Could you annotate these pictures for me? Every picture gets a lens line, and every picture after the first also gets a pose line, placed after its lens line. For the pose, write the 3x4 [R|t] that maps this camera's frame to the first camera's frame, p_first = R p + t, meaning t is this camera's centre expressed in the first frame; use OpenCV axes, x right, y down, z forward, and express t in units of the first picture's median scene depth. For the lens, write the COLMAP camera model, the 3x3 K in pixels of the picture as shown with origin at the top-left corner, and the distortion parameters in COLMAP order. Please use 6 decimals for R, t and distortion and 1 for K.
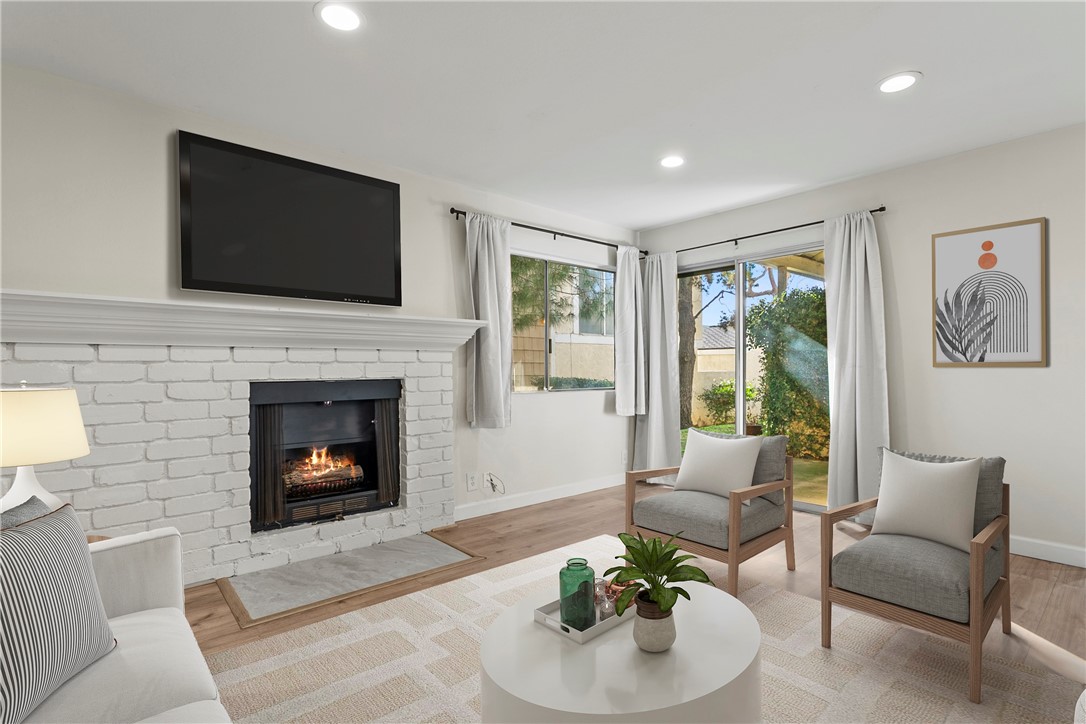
lens RADIAL K [[532.1, 0, 539.5], [0, 532.1, 328.7], [0, 0, 1]] dist [-0.007957, 0.001884]
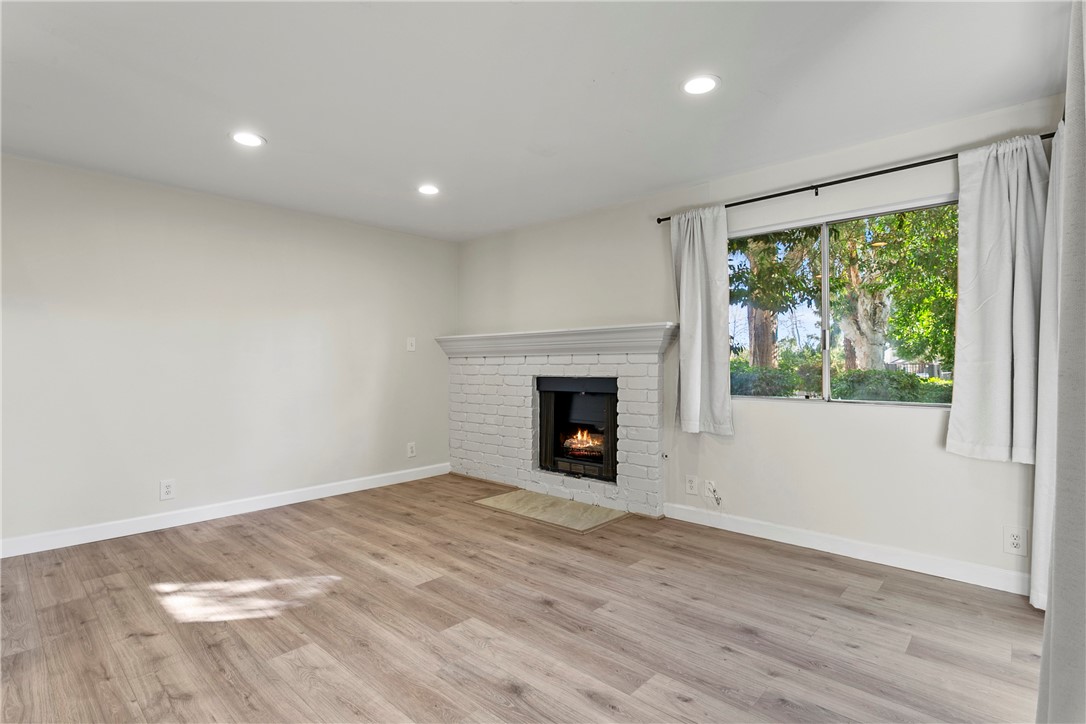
lens RADIAL K [[532.1, 0, 539.5], [0, 532.1, 328.7], [0, 0, 1]] dist [-0.007957, 0.001884]
pose [[0.102737, -0.066916, -0.992455, 0.965465], [0.070956, 0.995686, -0.059789, 0.045513], [0.992175, -0.064279, 0.107042, 0.737863]]
